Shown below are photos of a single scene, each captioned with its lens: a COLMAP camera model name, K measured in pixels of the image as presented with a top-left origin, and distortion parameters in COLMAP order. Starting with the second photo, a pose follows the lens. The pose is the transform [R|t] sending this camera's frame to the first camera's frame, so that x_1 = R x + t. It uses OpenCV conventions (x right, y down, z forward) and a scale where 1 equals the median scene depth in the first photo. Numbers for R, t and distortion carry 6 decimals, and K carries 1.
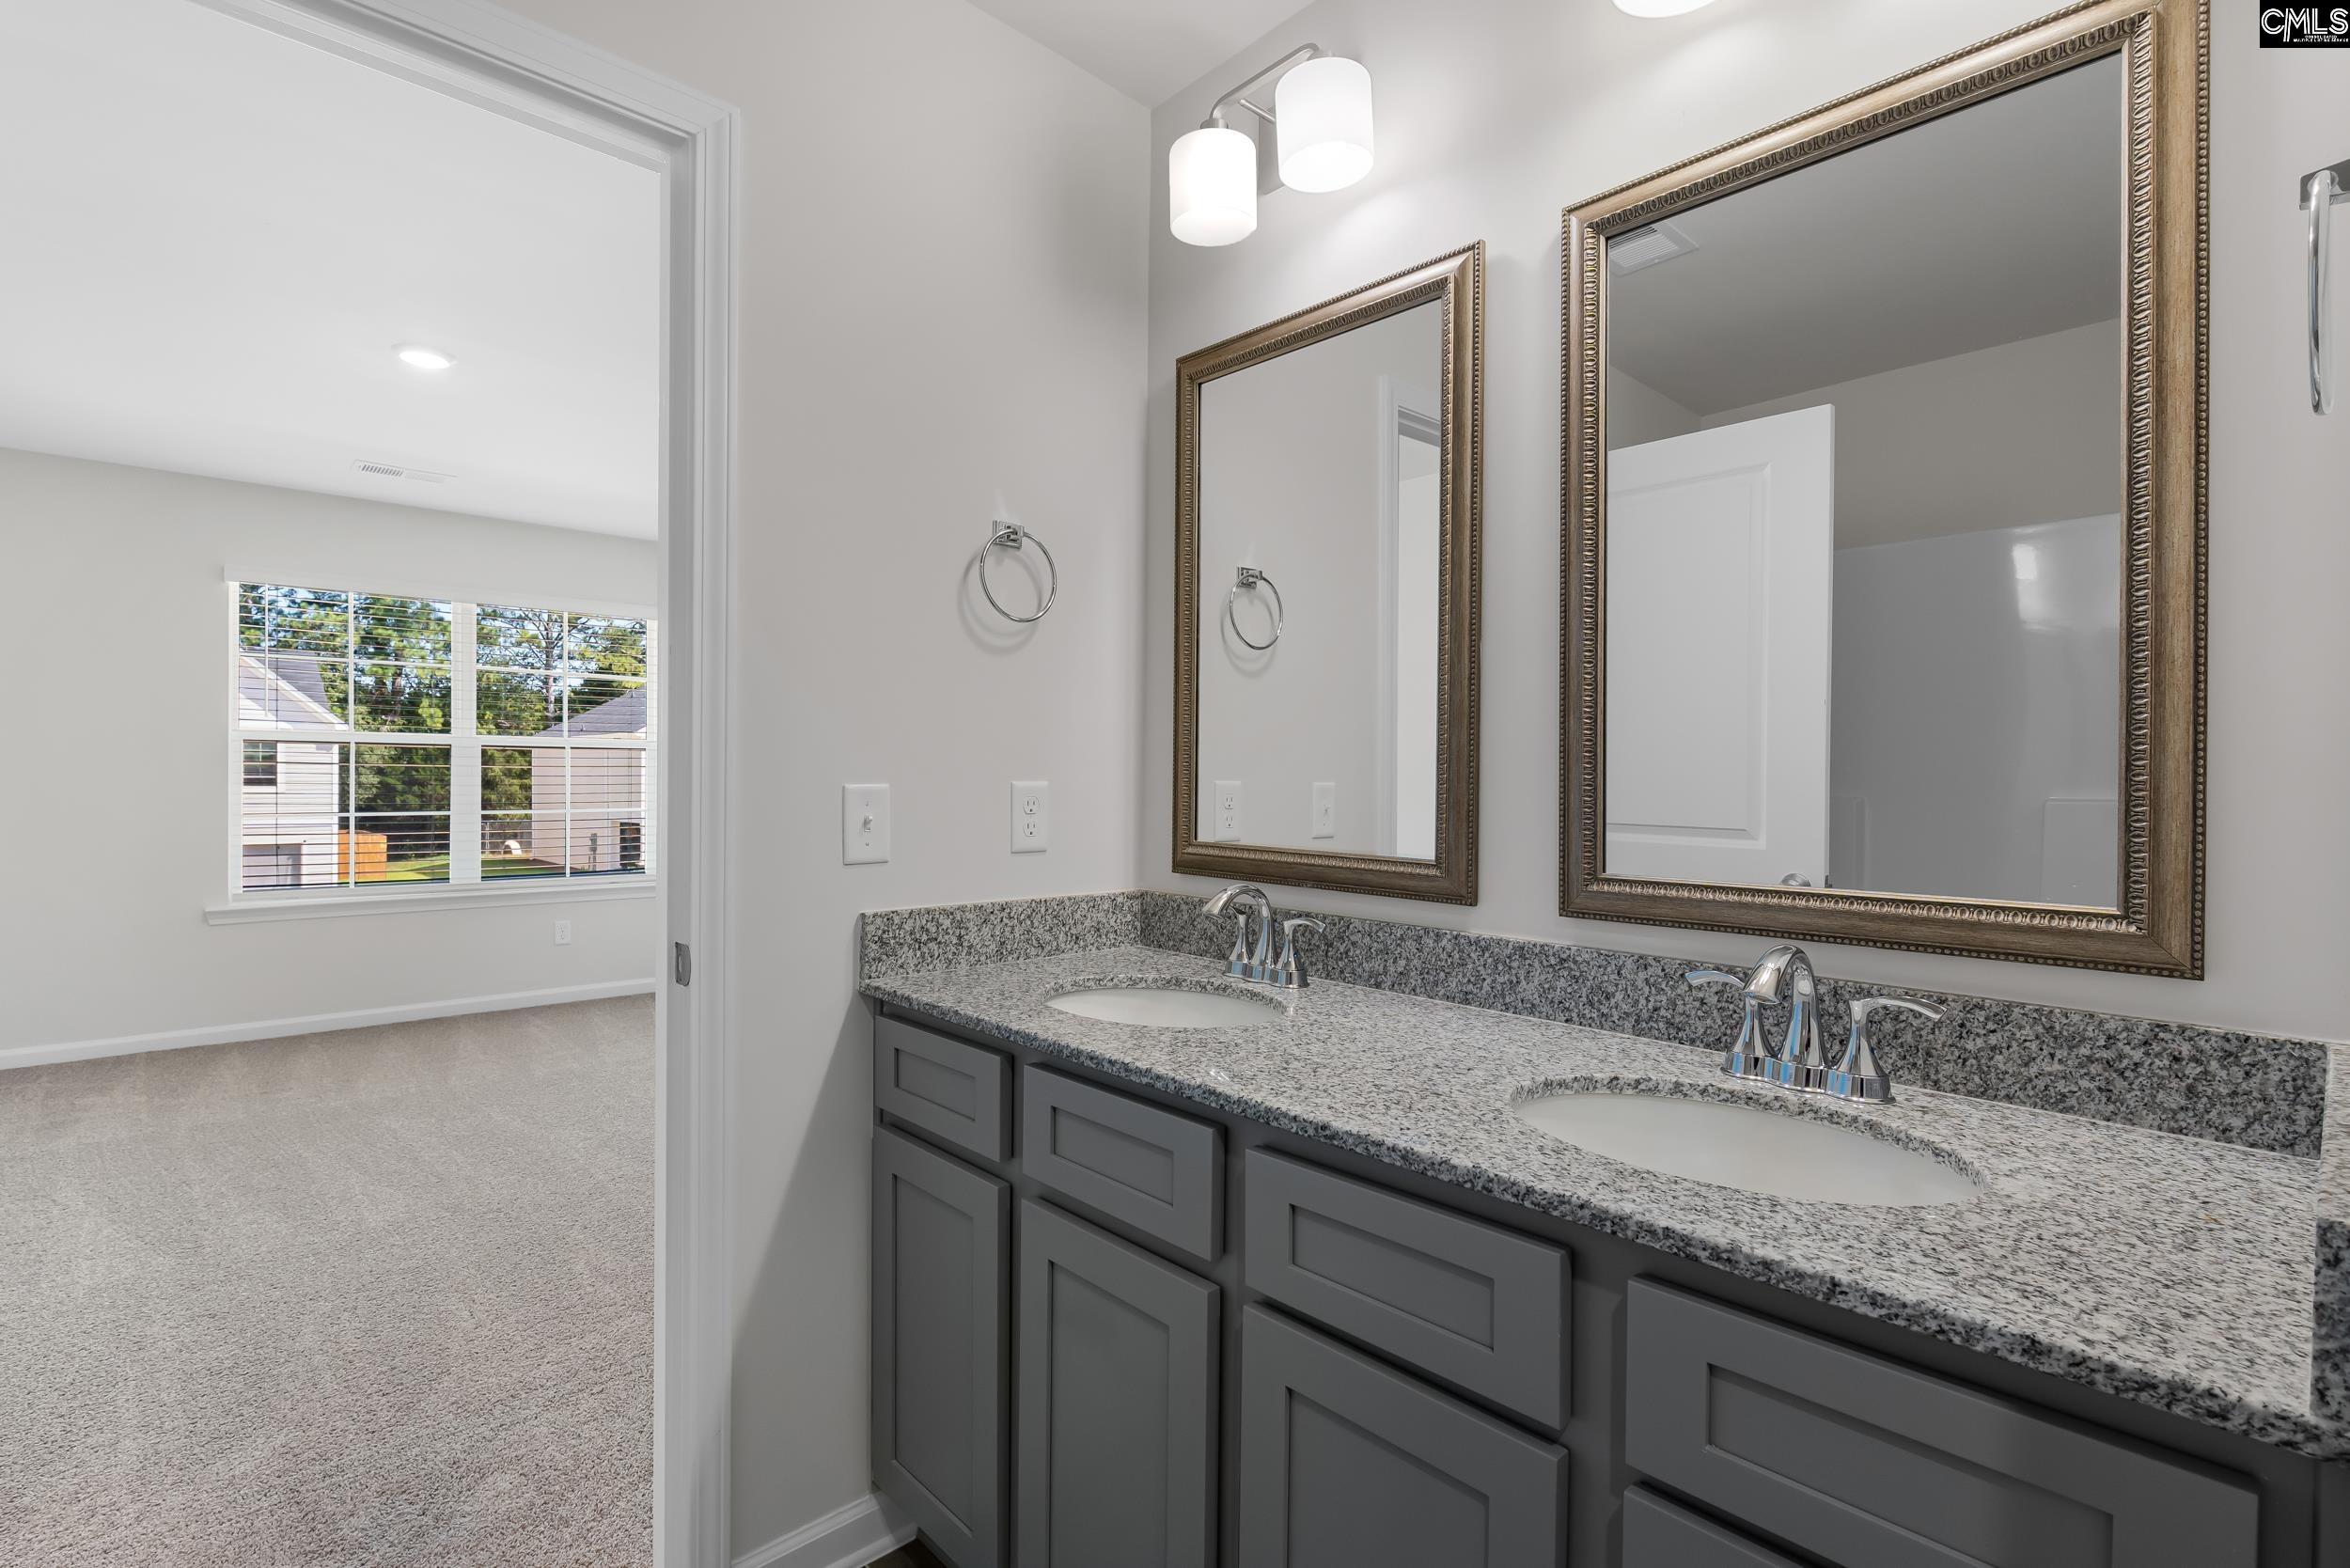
lens RADIAL K [[1097.3, 0, 1166.3], [0, 1097.3, 774.3], [0, 0, 1]] dist [-0.001355, -0.000358]
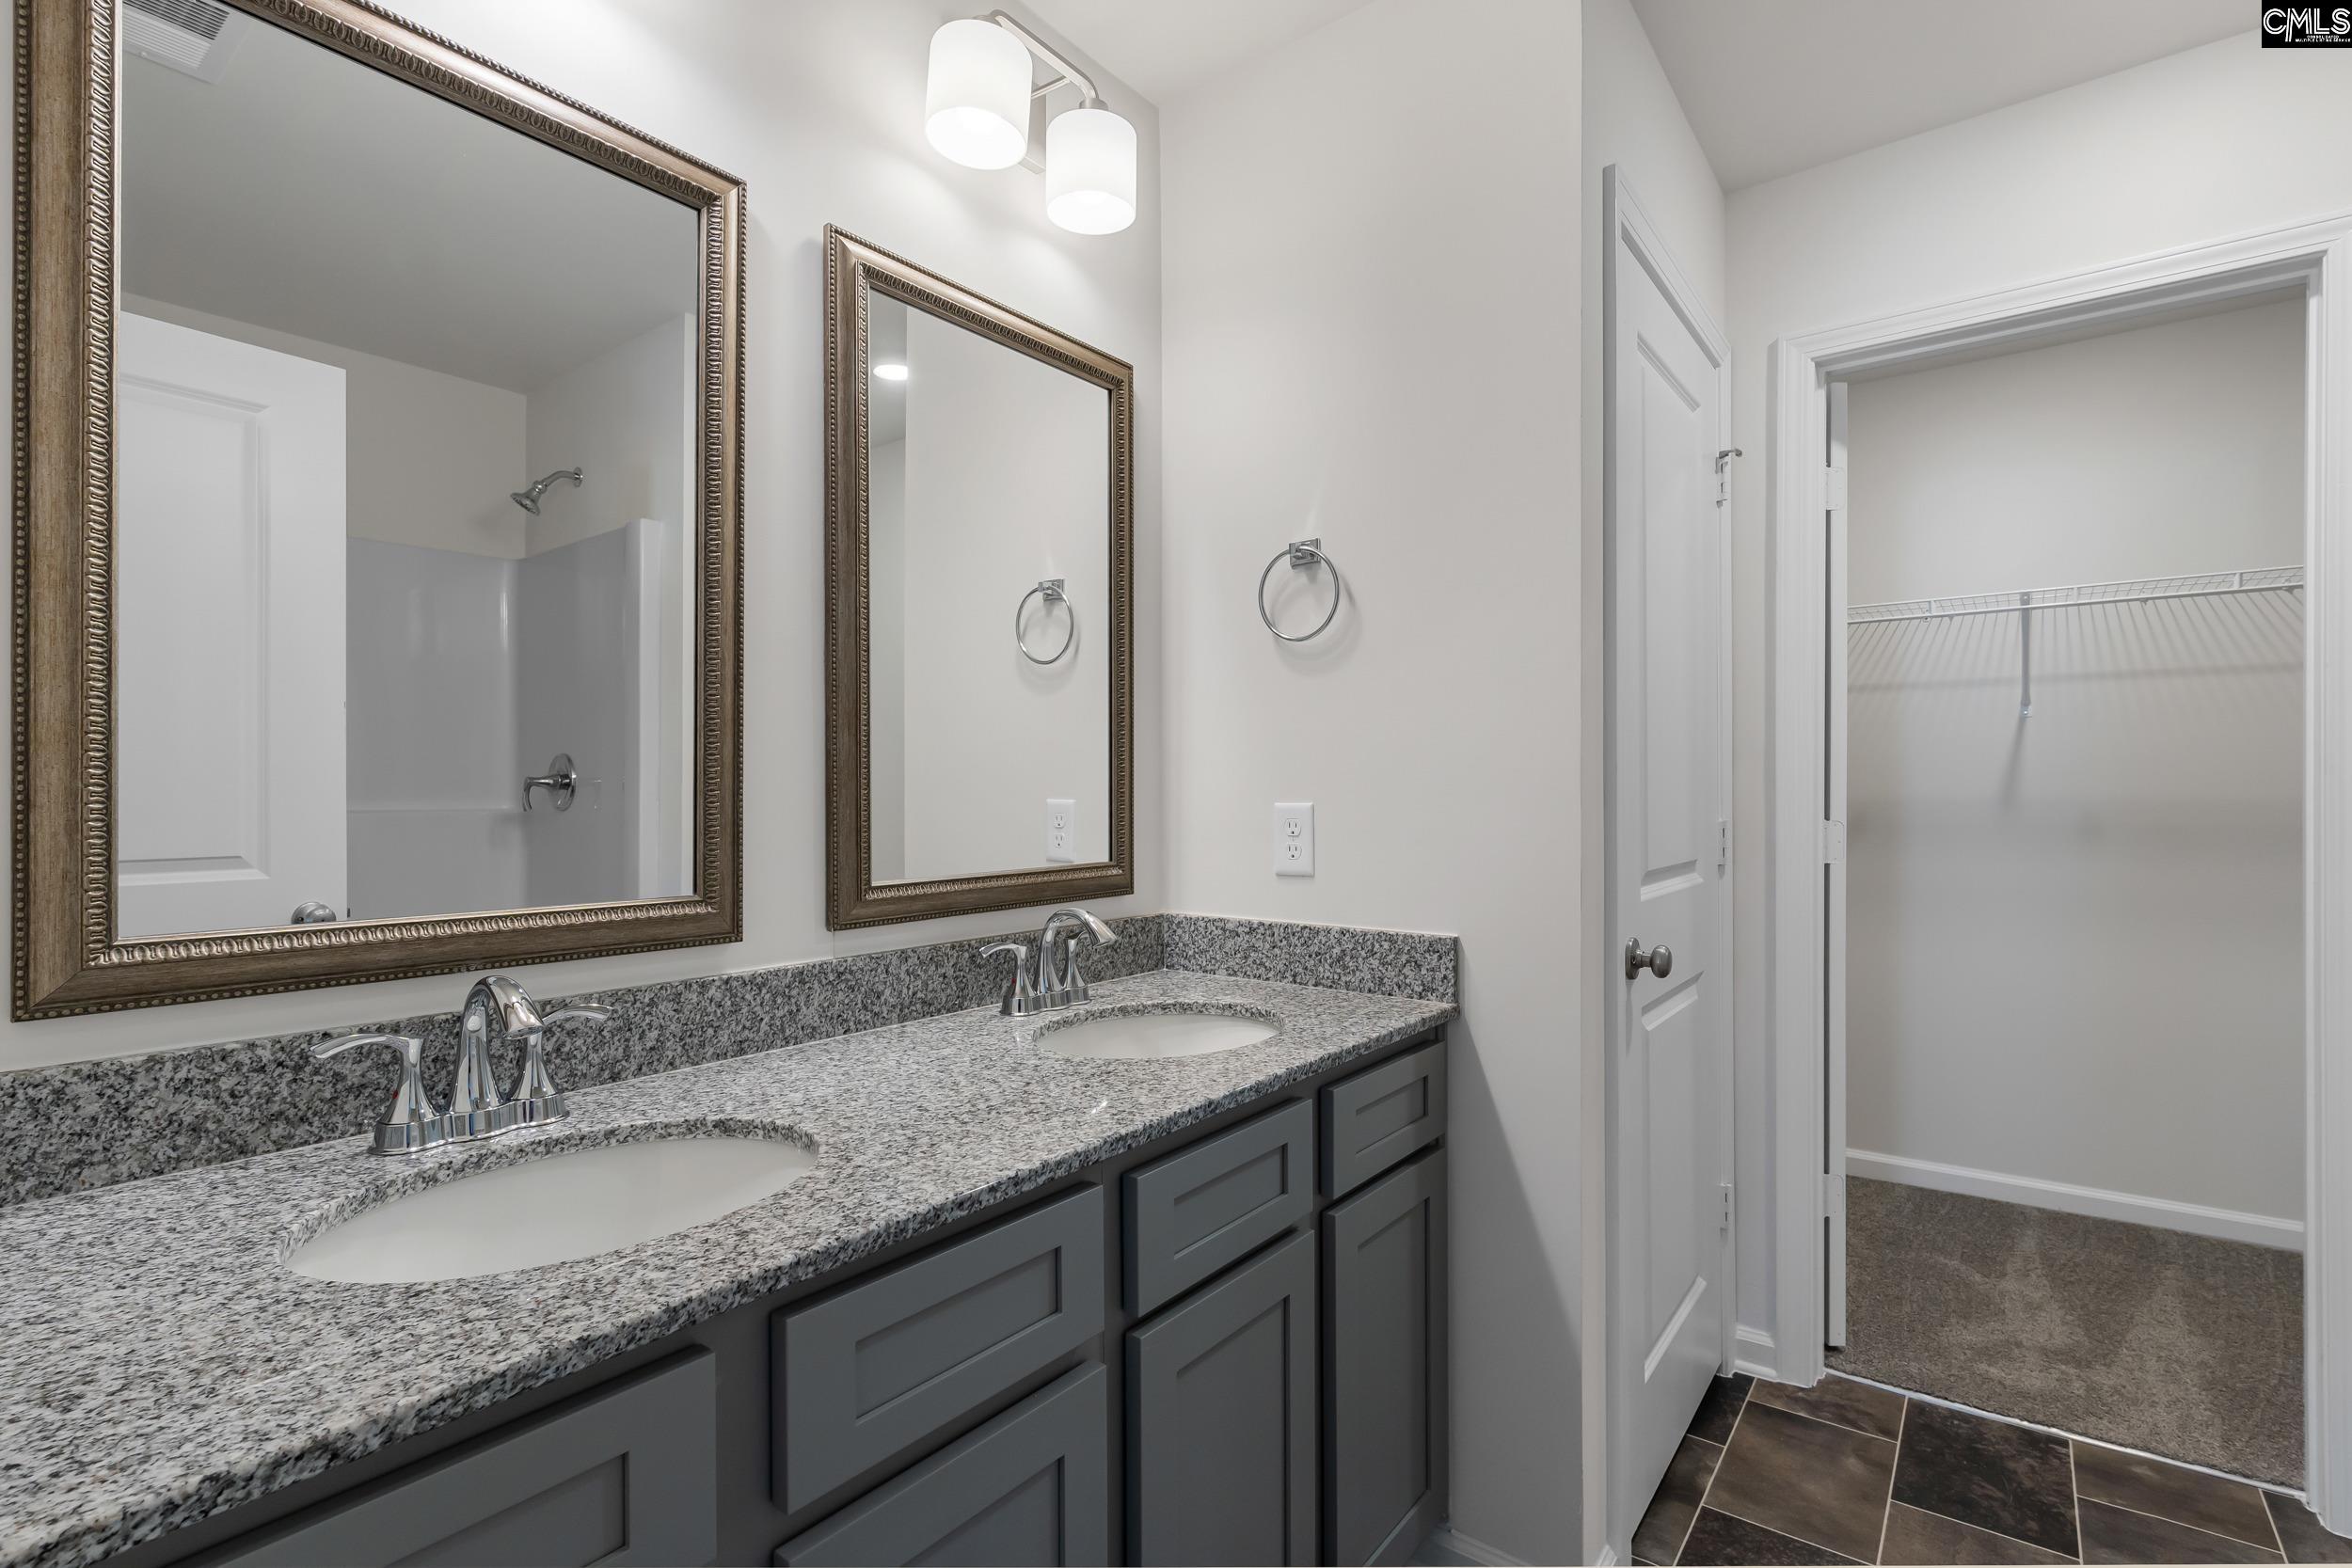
lens RADIAL K [[1035.6, 0, 1170.2], [0, 1035.6, 797.1], [0, 0, 1]] dist [-0.000137, -0.000029]
pose [[-0.132586, -0.006246, 0.991152, -0.607119], [0.007281, 0.999947, 0.007275, 0.002243], [-0.991145, 0.008181, -0.132534, 0.804932]]
